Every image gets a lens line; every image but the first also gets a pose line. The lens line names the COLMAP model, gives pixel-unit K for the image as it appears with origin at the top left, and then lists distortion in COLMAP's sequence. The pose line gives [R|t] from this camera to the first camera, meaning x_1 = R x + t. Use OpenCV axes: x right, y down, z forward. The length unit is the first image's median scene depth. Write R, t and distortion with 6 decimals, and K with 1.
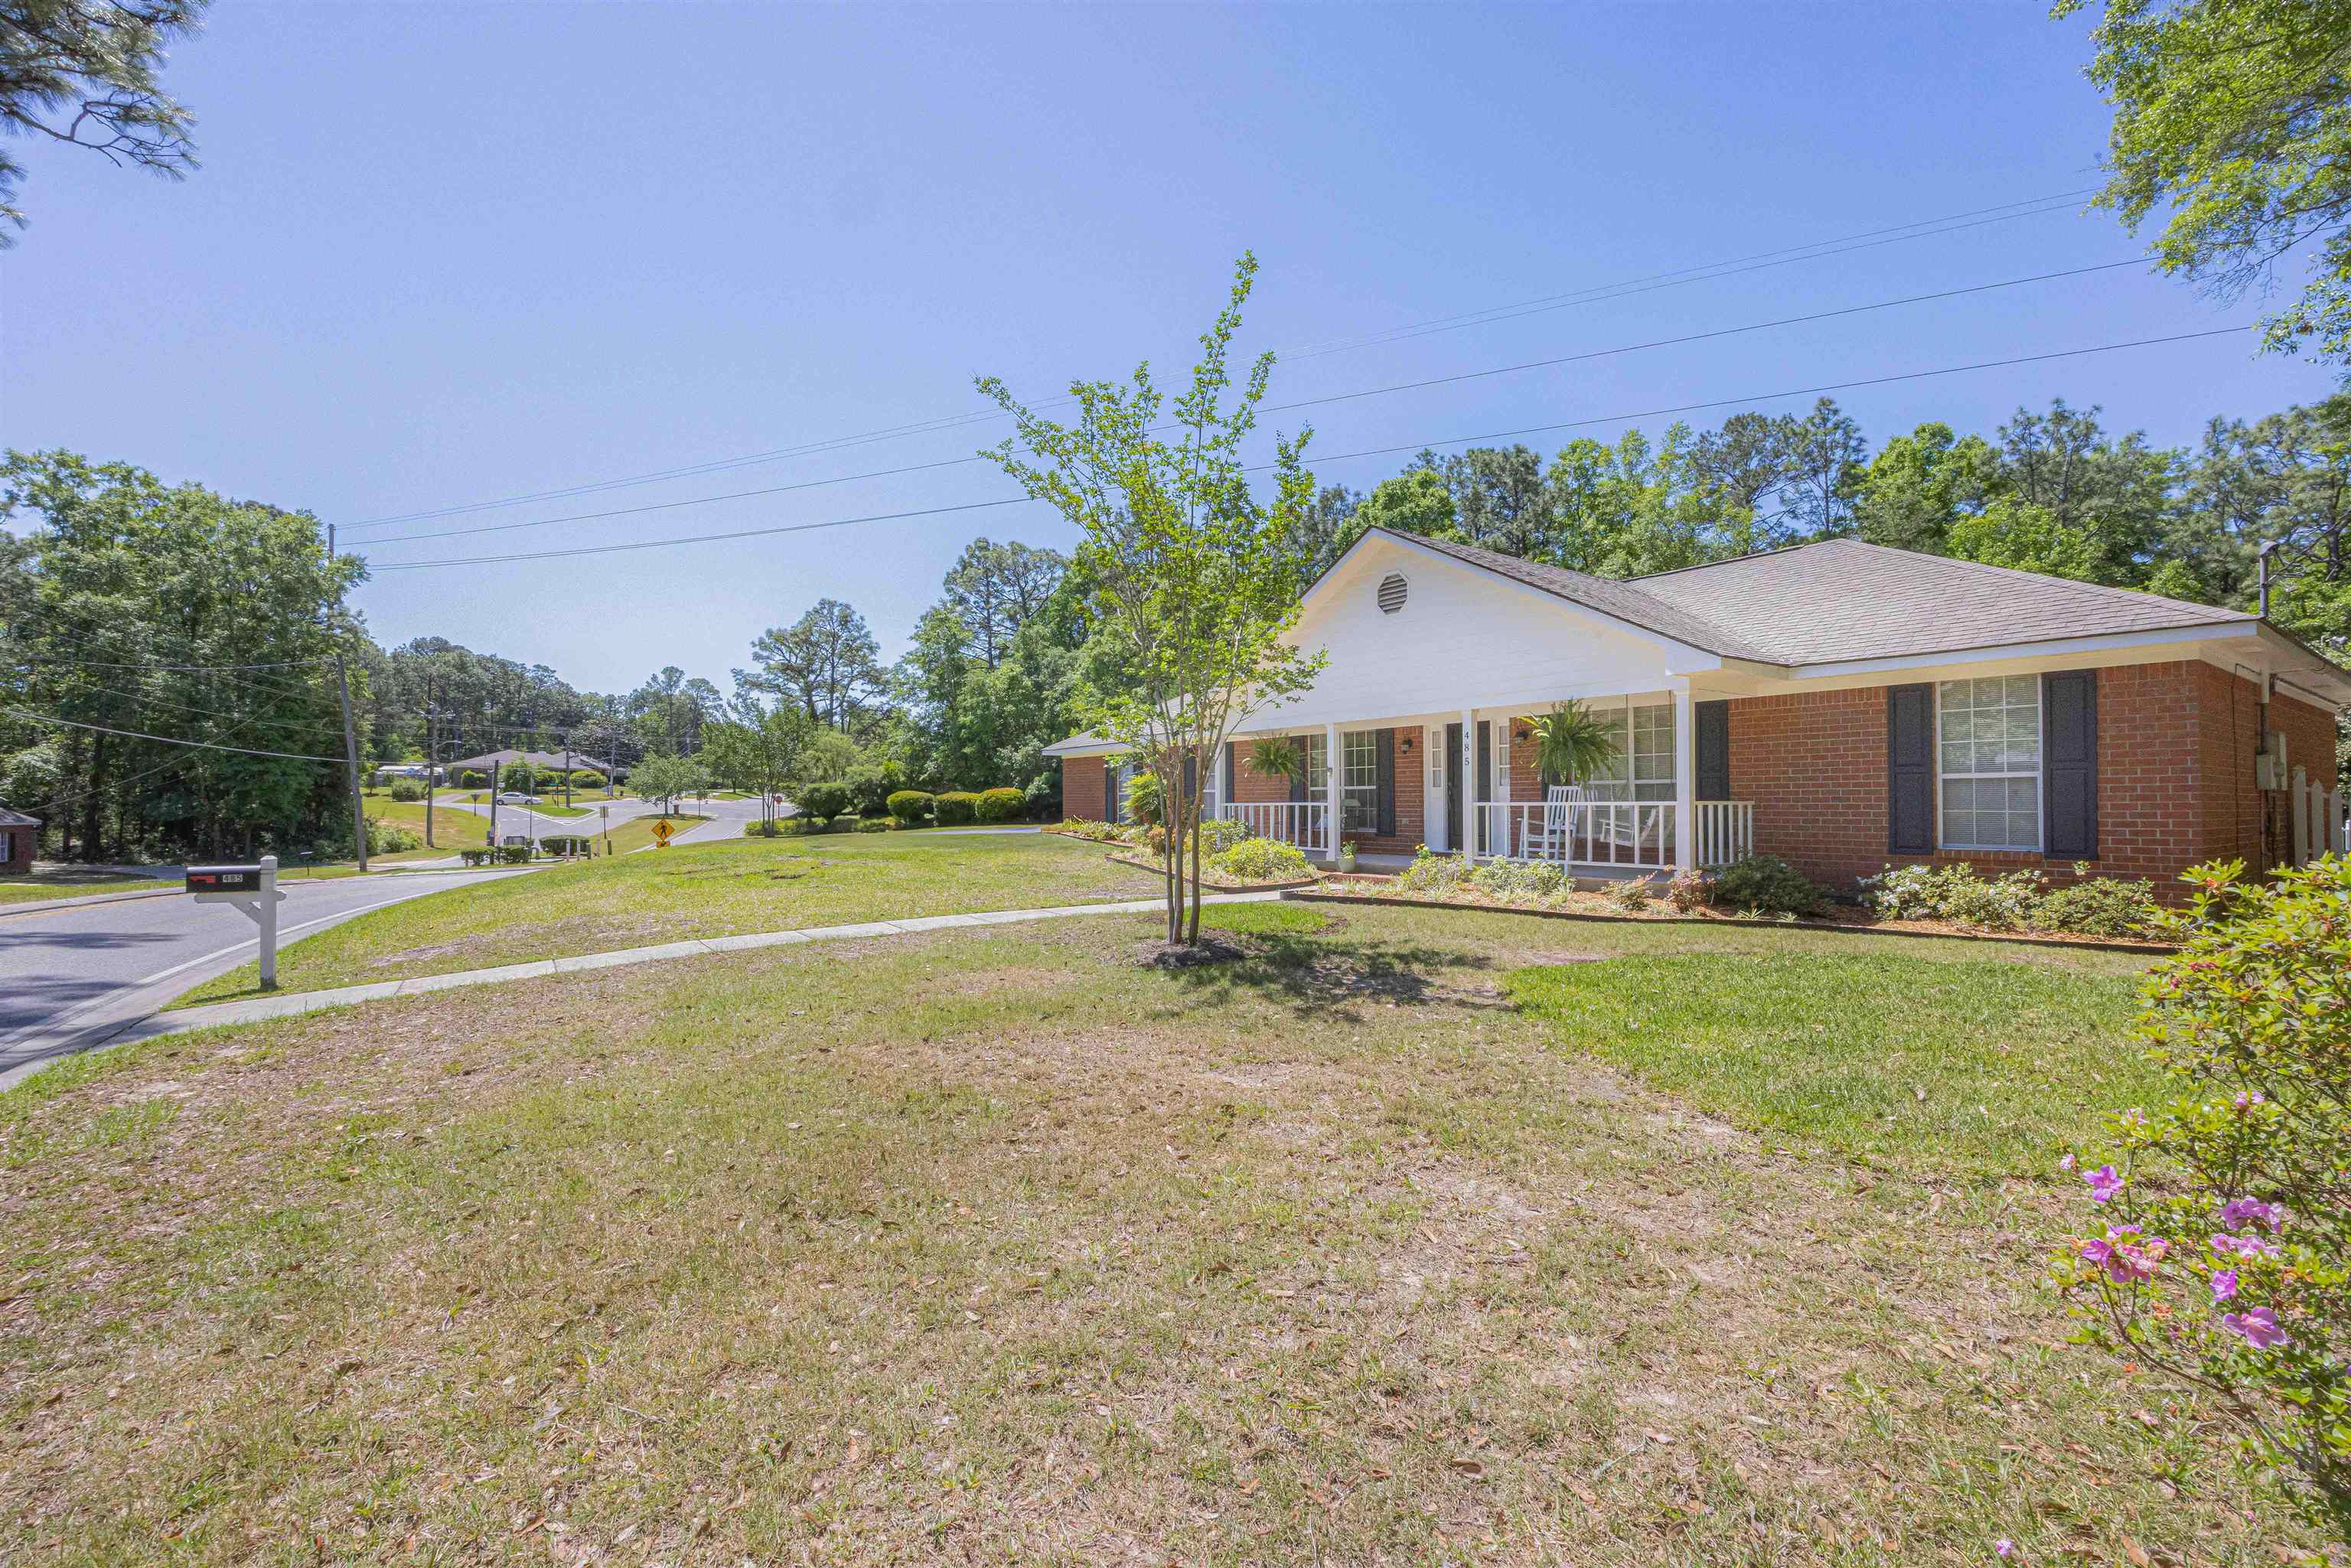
lens RADIAL K [[918.7, 0, 1232.8], [0, 918.7, 798.4], [0, 0, 1]] dist [-0.001418, -0.000016]
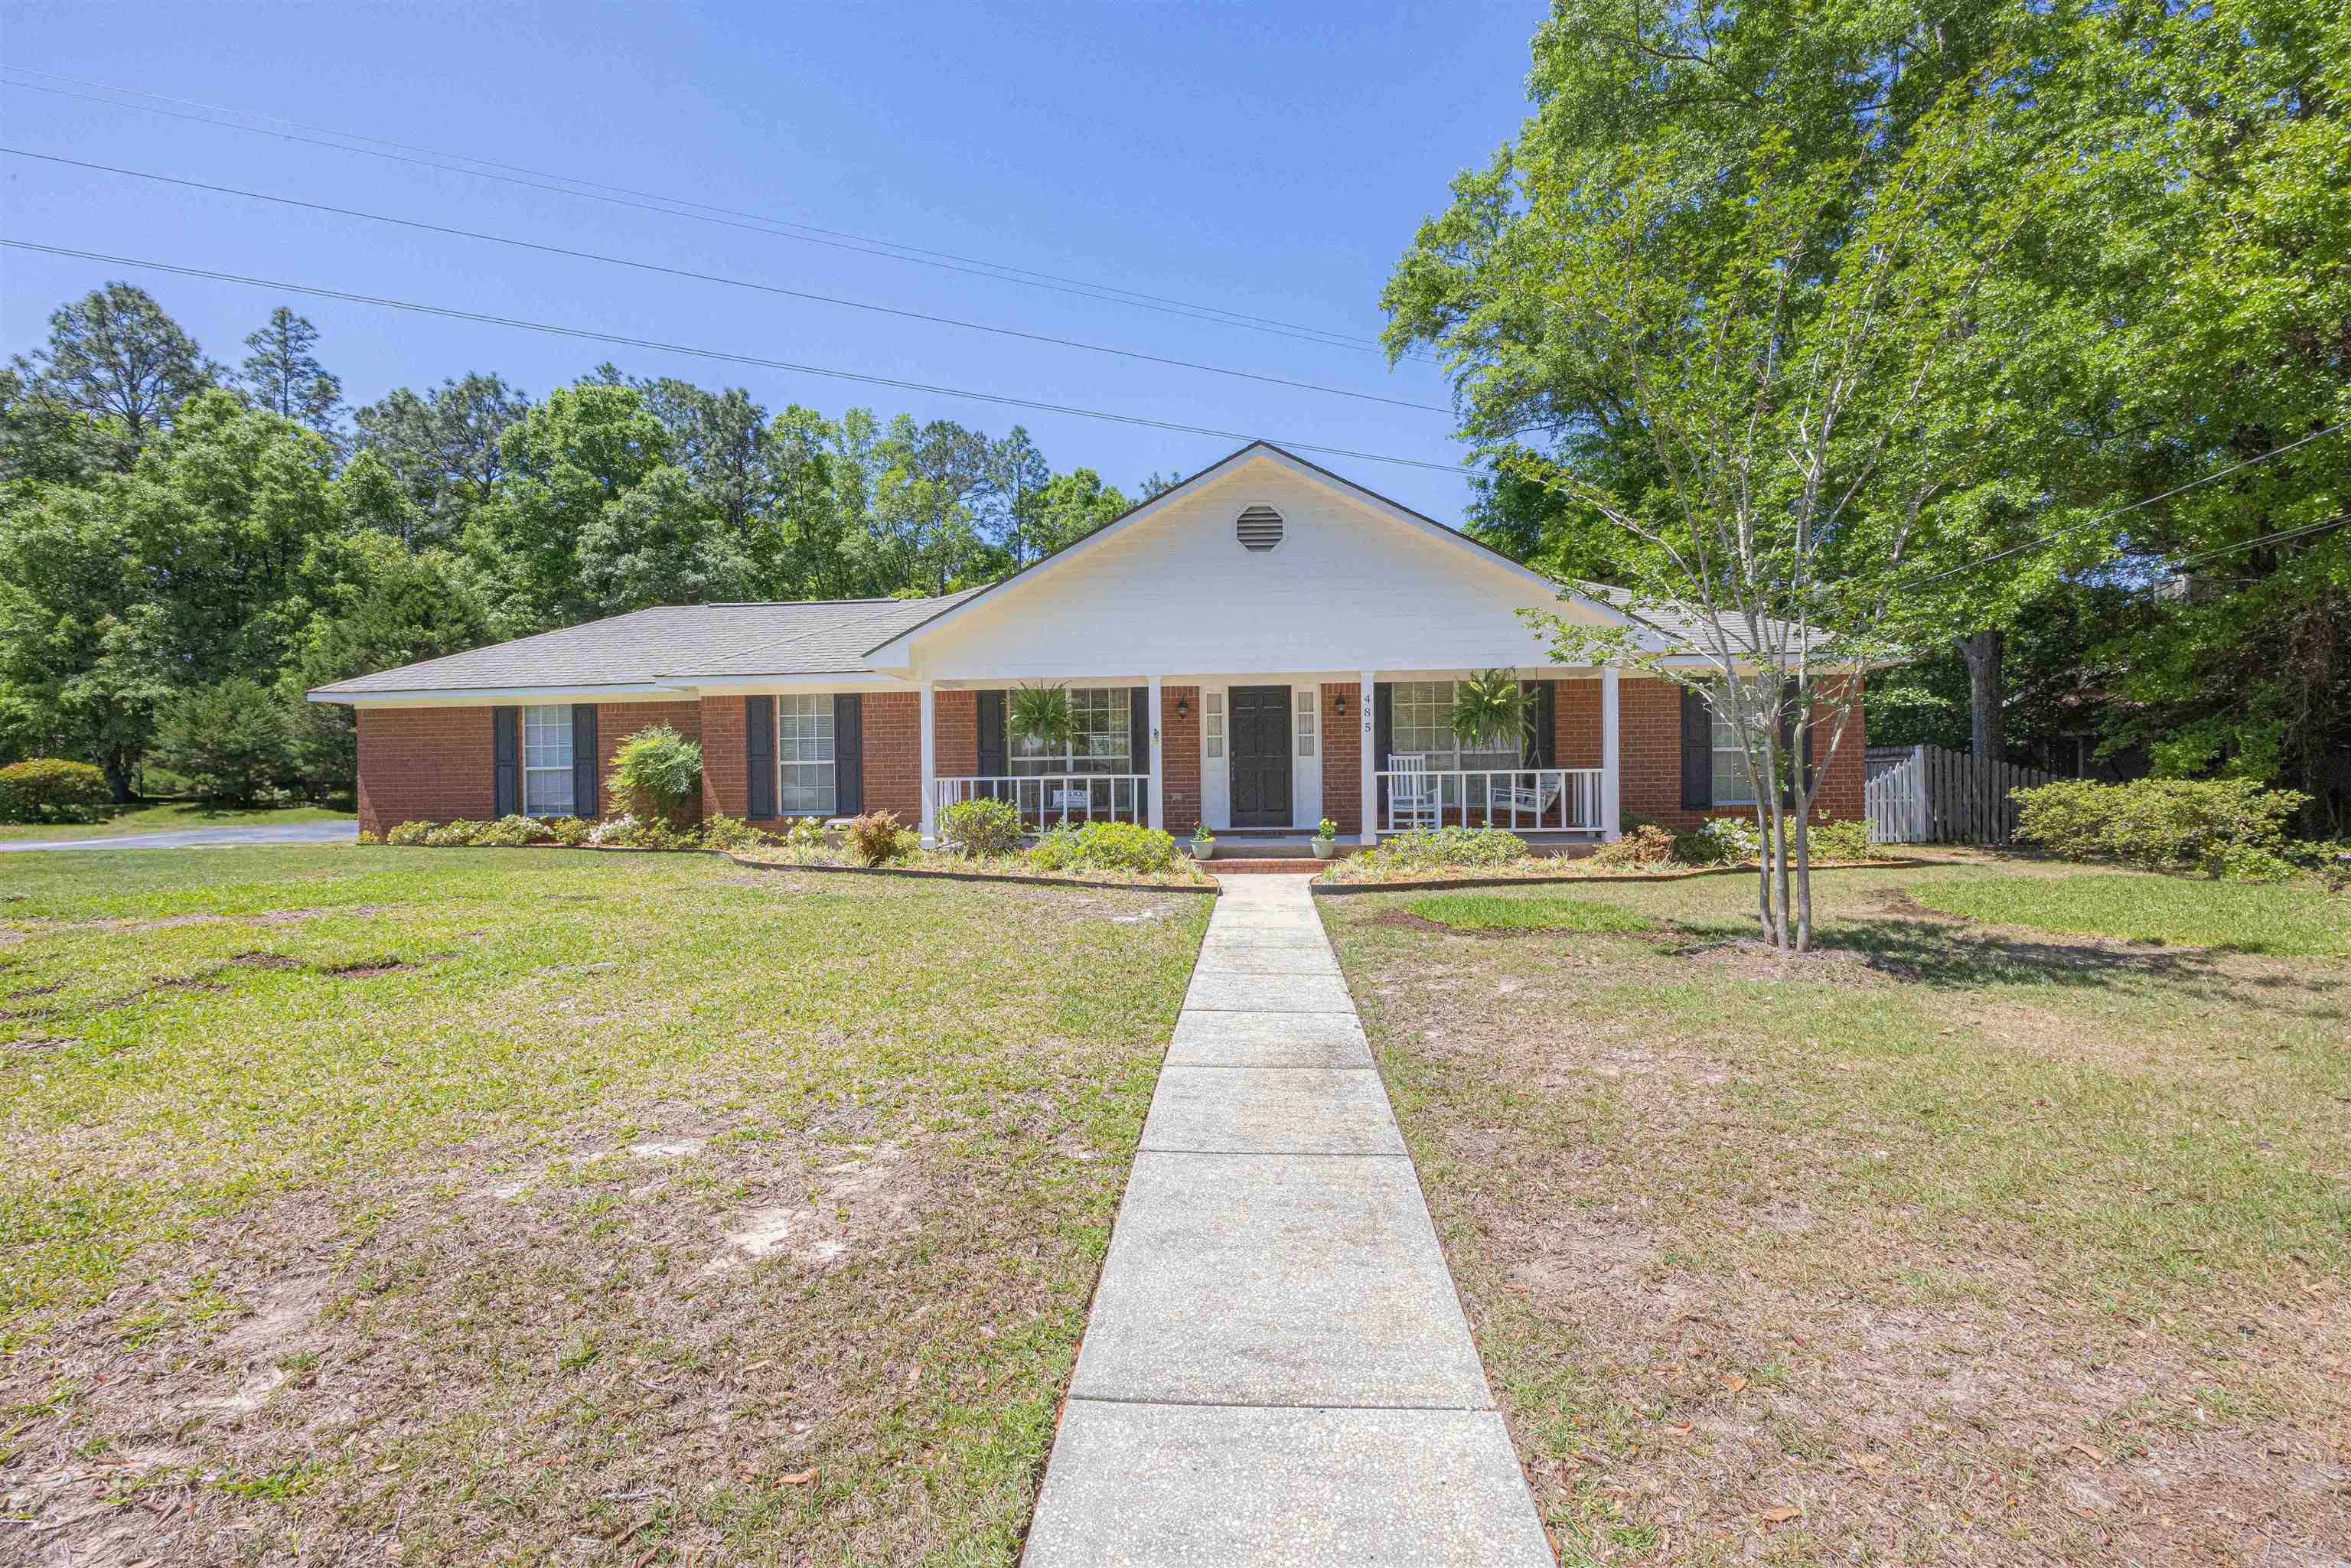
lens RADIAL K [[918.7, 0, 1232.8], [0, 918.7, 798.4], [0, 0, 1]] dist [-0.001418, -0.000016]
pose [[0.702669, -0.023625, 0.711125, -0.482589], [0.006470, 0.999619, 0.026817, 0.005127], [-0.711488, -0.014243, 0.702554, 0.433972]]
